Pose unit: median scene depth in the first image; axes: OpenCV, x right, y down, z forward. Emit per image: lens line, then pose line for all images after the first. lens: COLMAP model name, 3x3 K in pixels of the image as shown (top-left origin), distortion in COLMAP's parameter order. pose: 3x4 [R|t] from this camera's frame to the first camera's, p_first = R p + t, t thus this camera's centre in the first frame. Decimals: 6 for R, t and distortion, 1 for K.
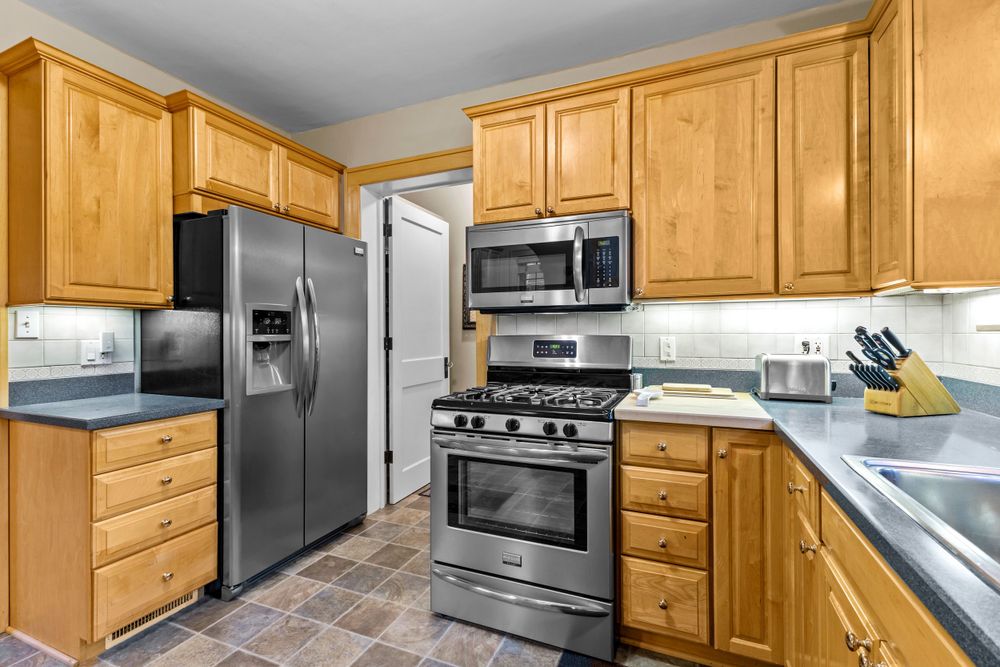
lens RADIAL K [[440.7, 0, 501.1], [0, 440.7, 331.7], [0, 0, 1]] dist [0.001336, 0.000326]
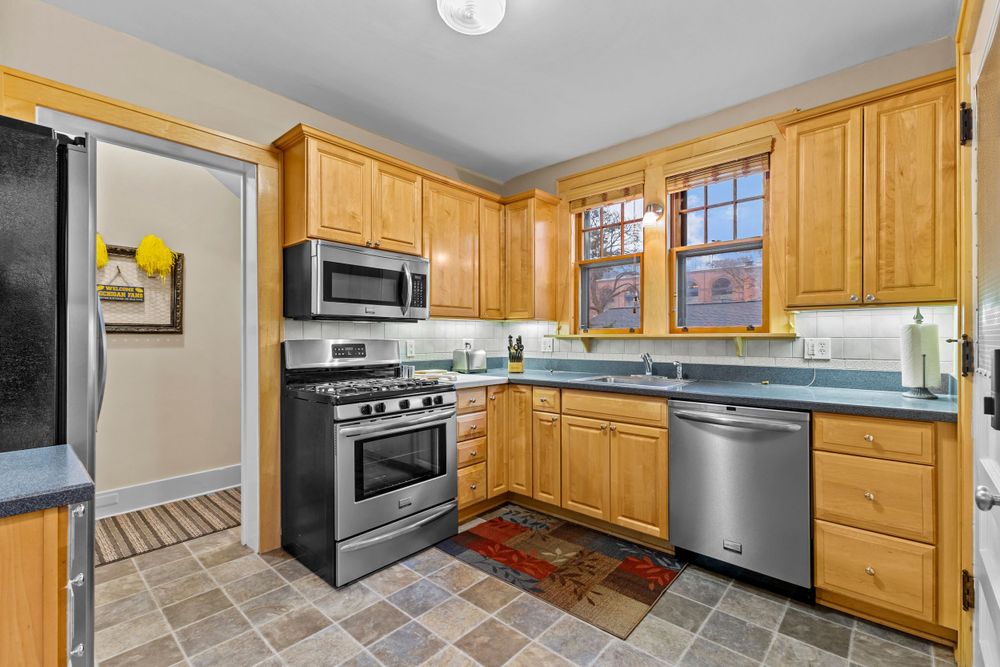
lens RADIAL K [[443.1, 0, 497.6], [0, 443.1, 335.2], [0, 0, 1]] dist [0.002609, 0.000415]
pose [[0.328182, 0.008576, 0.944576, -1.142992], [-0.000791, 0.999961, -0.008804, 0.007832], [-0.944614, 0.002142, 0.328175, 0.263534]]
